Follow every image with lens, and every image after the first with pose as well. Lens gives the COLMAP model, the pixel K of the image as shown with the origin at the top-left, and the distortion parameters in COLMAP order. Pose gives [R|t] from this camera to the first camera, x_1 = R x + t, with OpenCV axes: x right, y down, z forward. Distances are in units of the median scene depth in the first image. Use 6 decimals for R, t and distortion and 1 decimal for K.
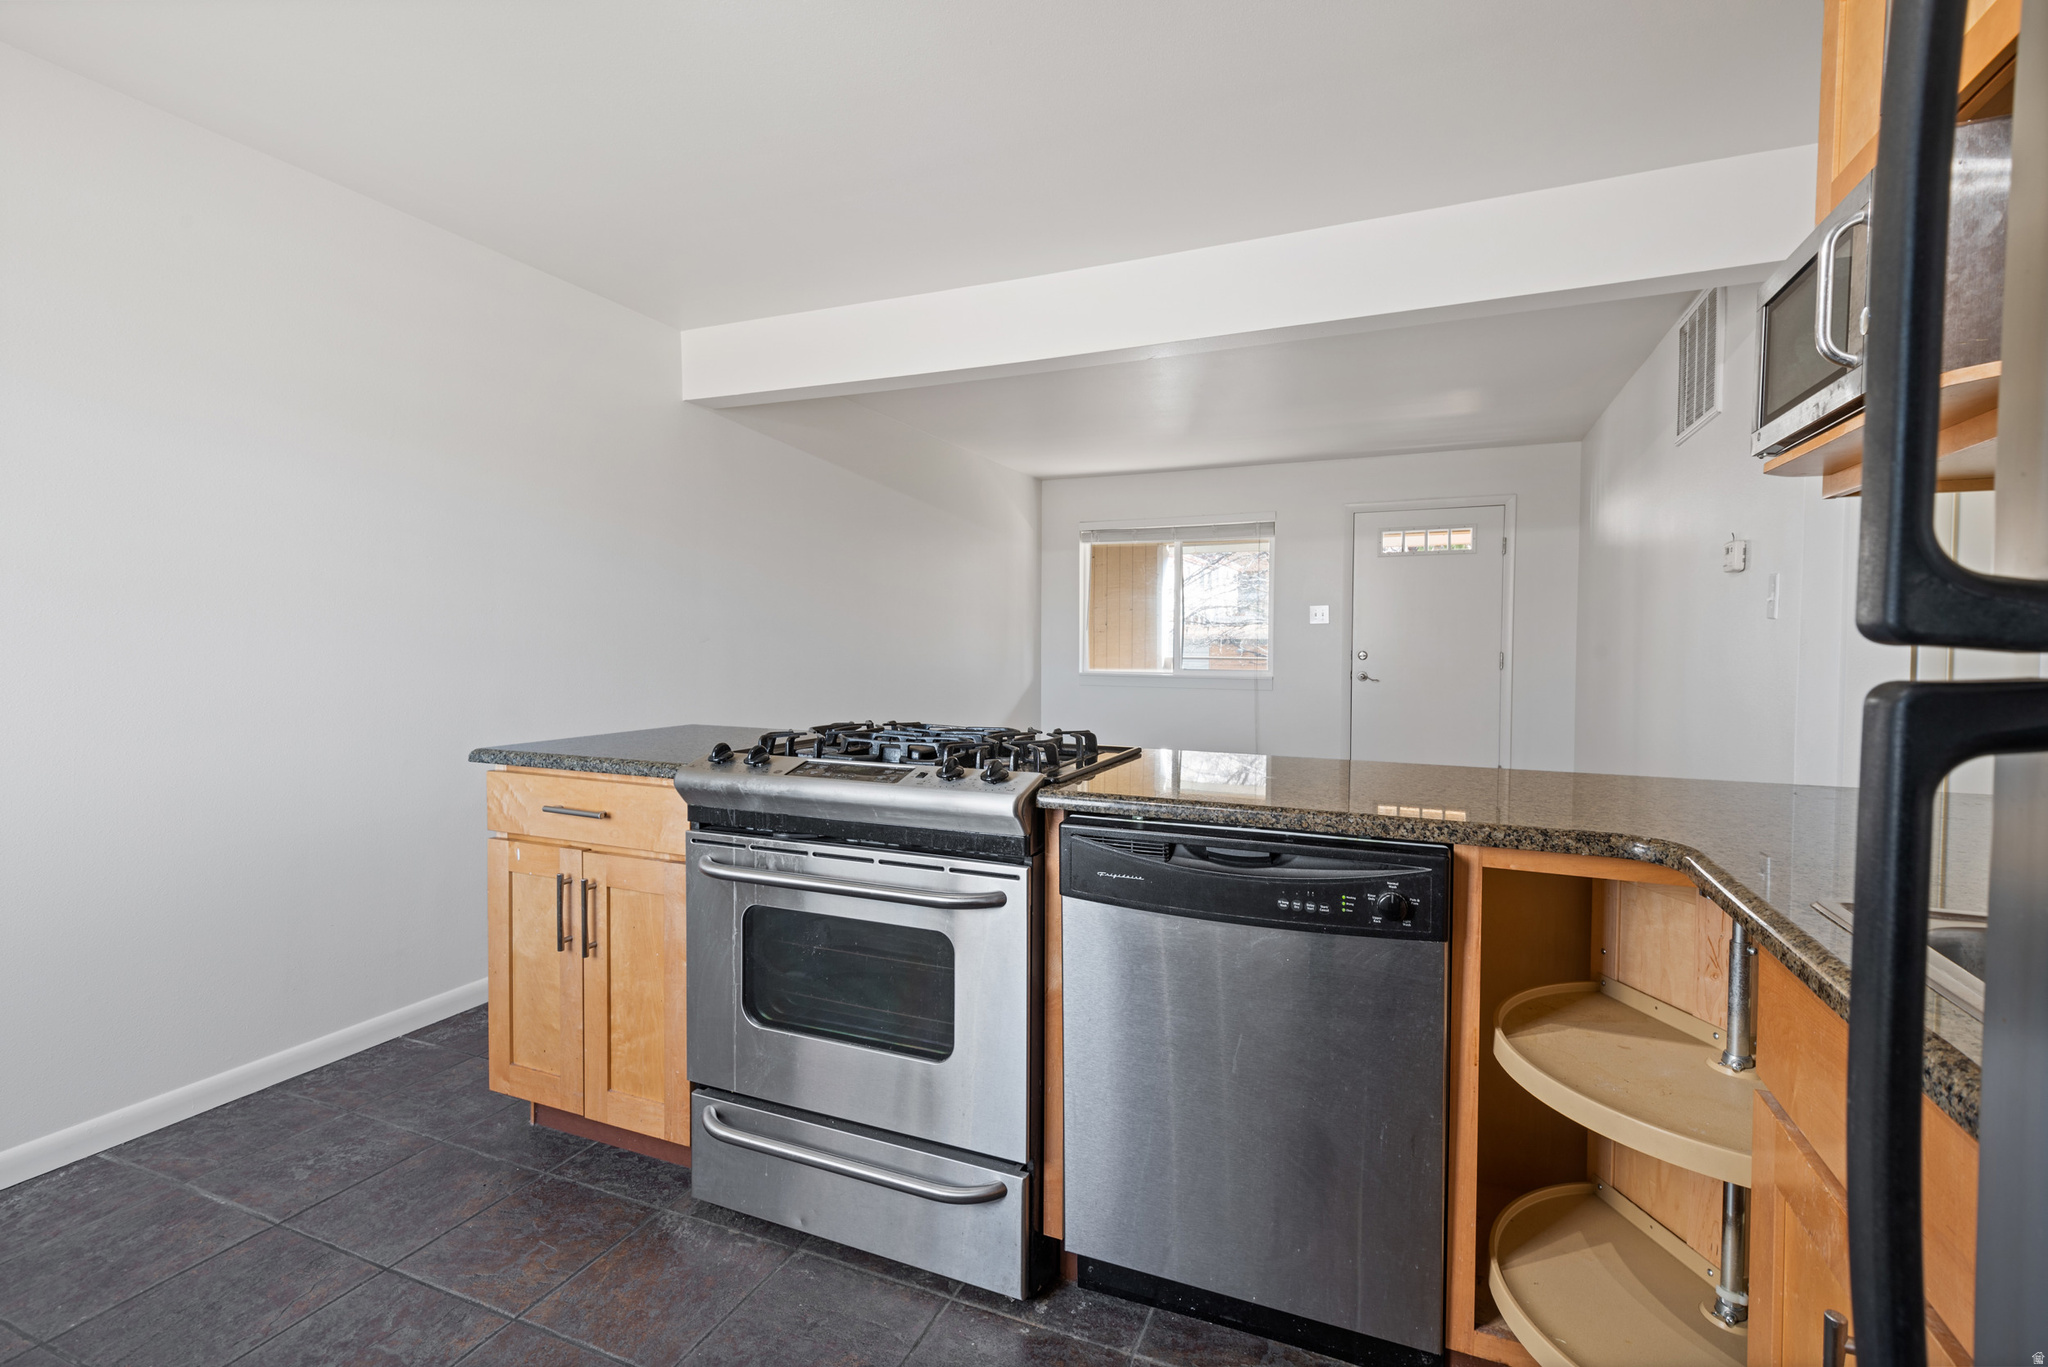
lens RADIAL K [[934.9, 0, 1024.8], [0, 934.9, 675.9], [0, 0, 1]] dist [0.014564, -0.000766]
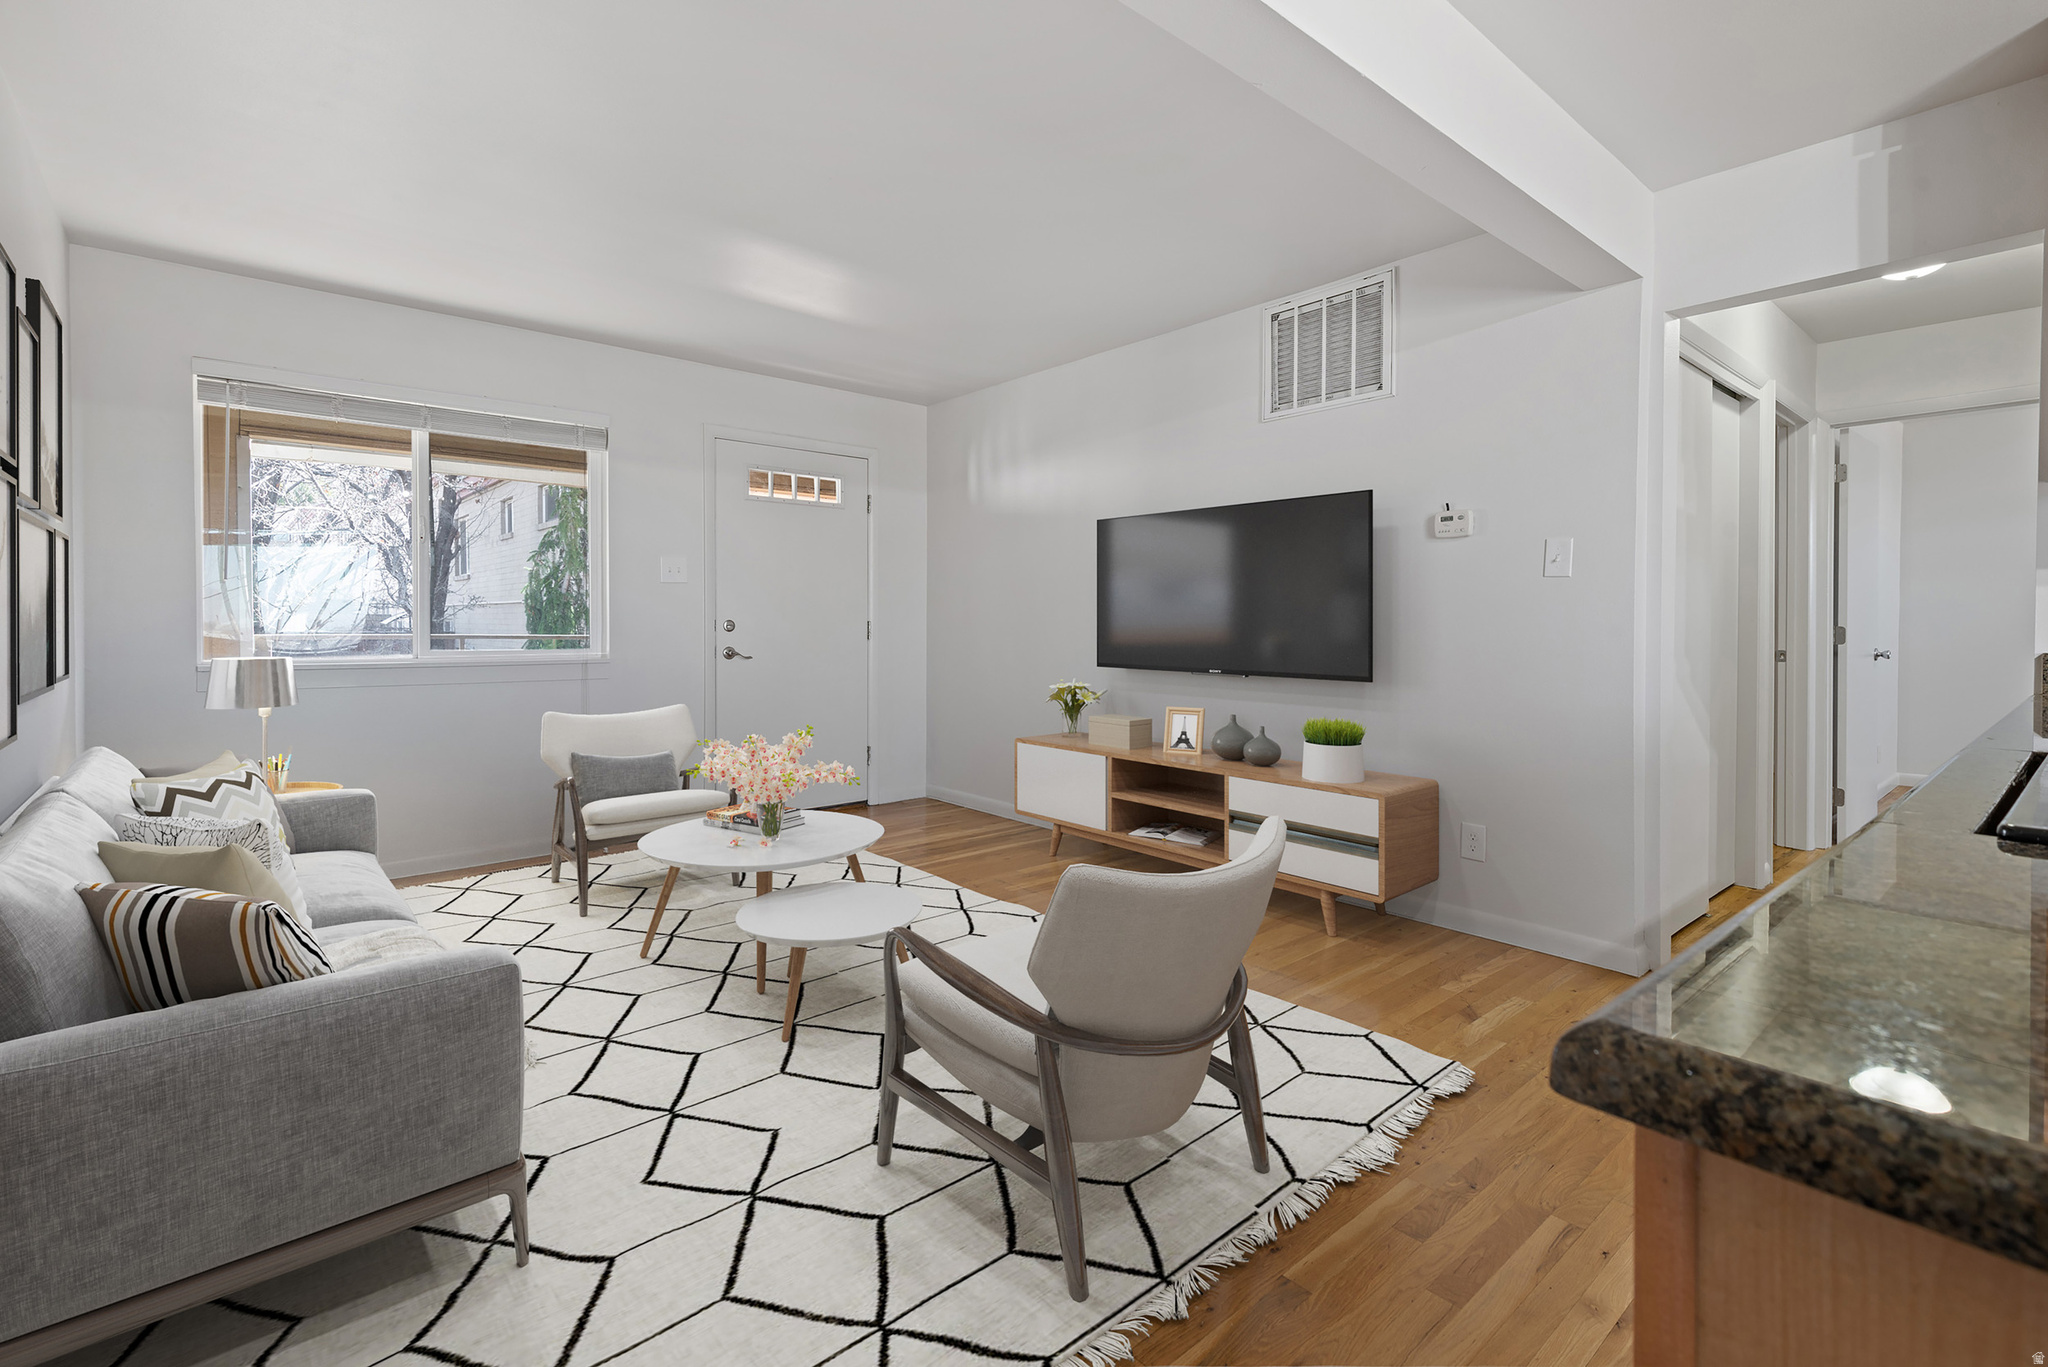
lens RADIAL K [[928.3, 0, 1024.6], [0, 928.3, 648.0], [0, 0, 1]] dist [0.024077, -0.007509]
pose [[0.435579, -0.023344, 0.899848, -0.239190], [0.032539, 0.999419, 0.010176, -0.003318], [-0.899562, 0.024847, 0.436085, 0.469513]]
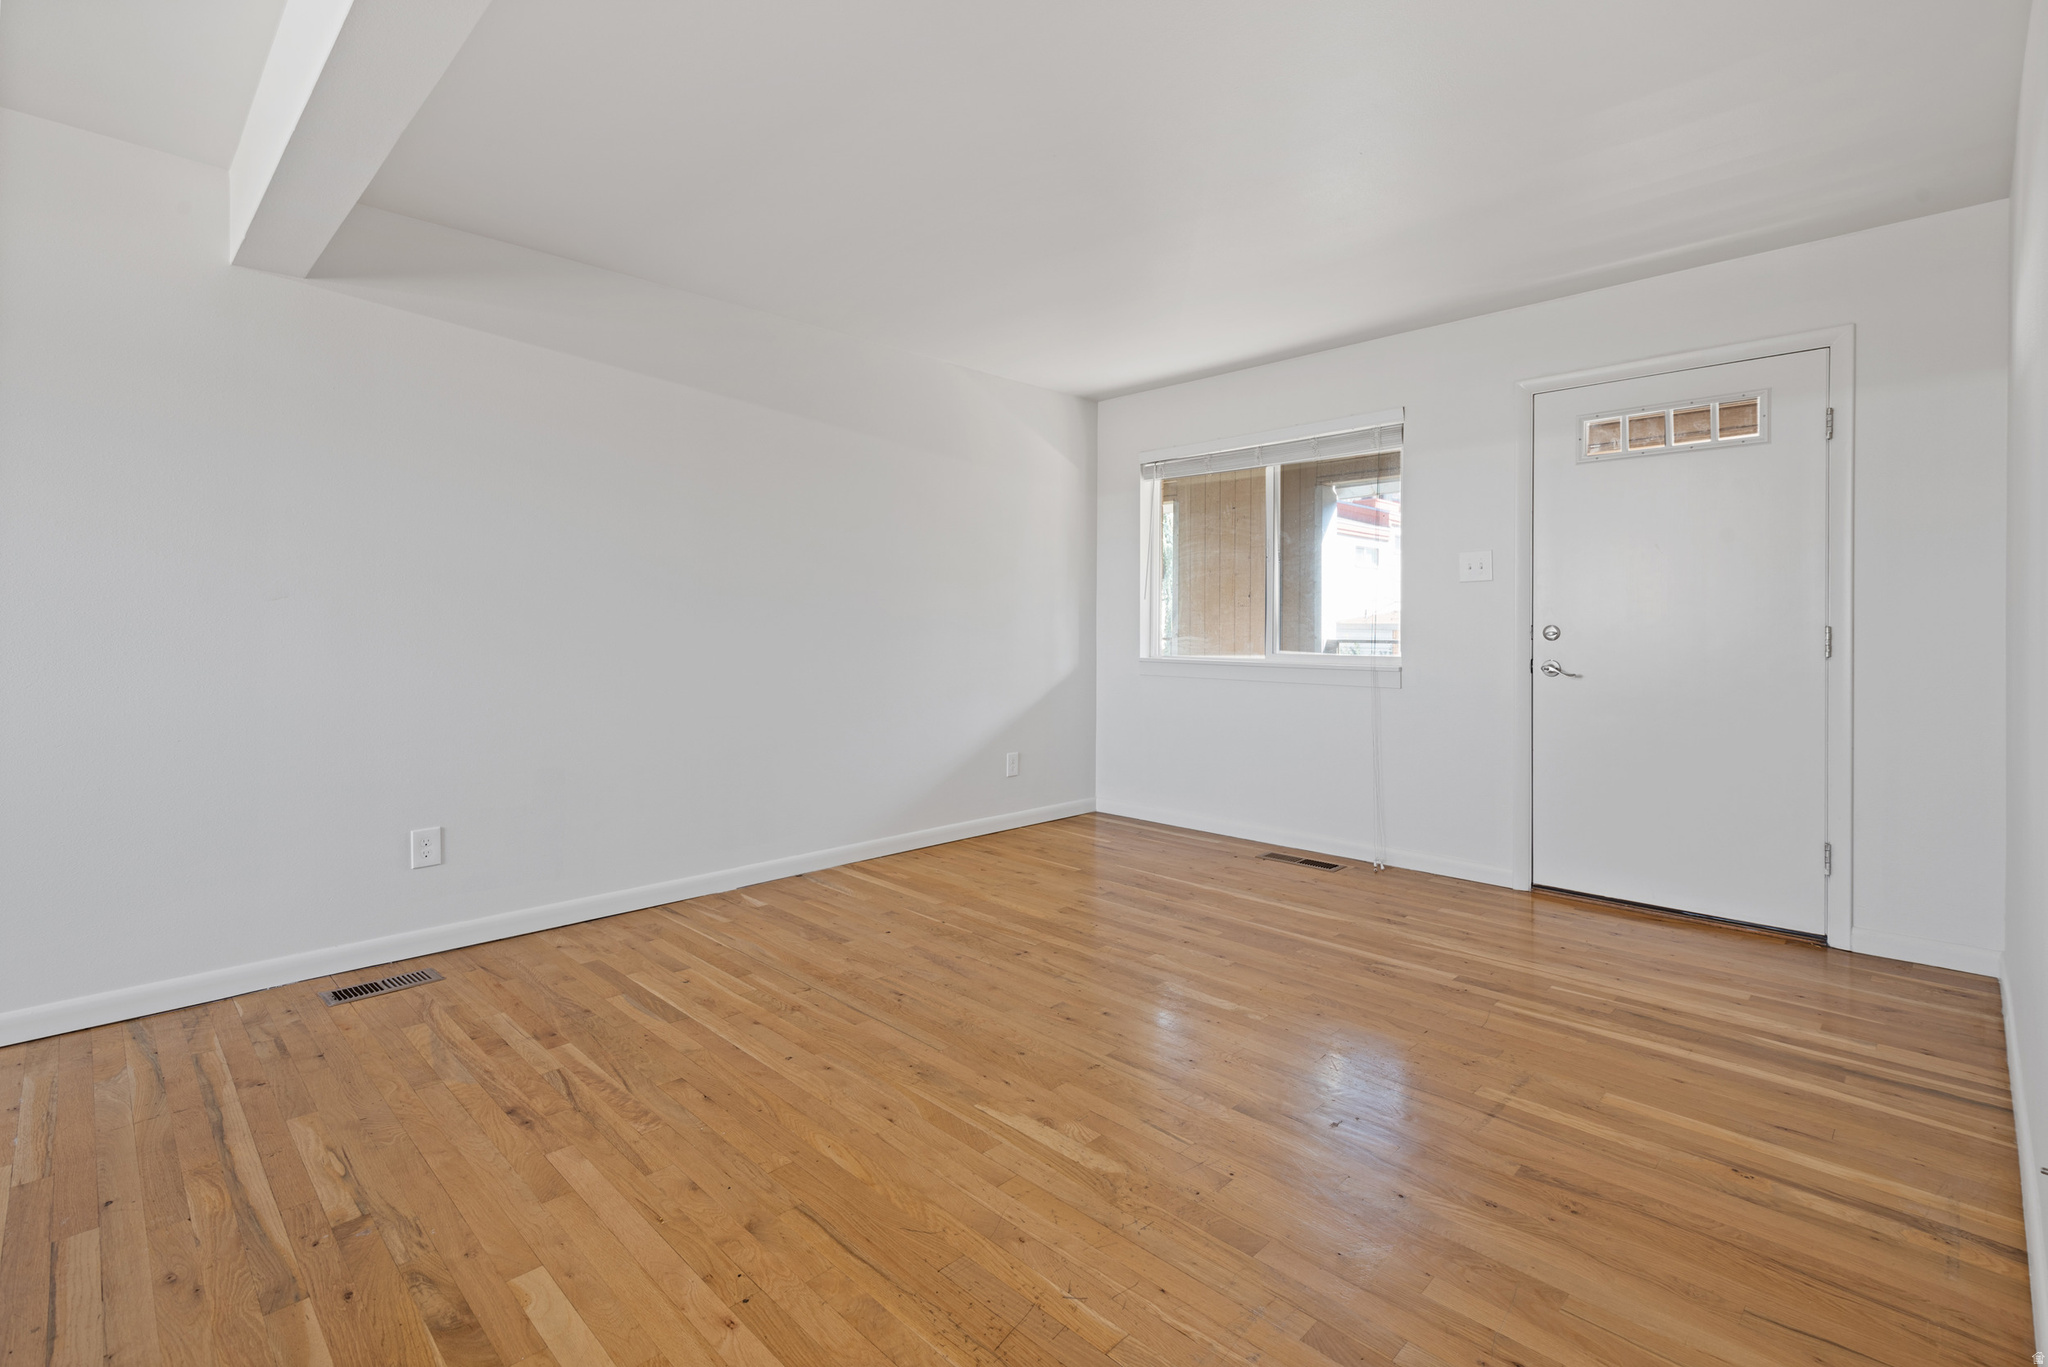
lens RADIAL K [[929.5, 0, 1030.7], [0, 929.5, 619.0], [0, 0, 1]] dist [0.059292, -0.024339]
pose [[0.933614, -0.003717, -0.358260, 0.284583], [-0.014471, 0.998739, -0.048073, 0.003510], [0.357987, 0.050066, 0.932383, 0.346475]]
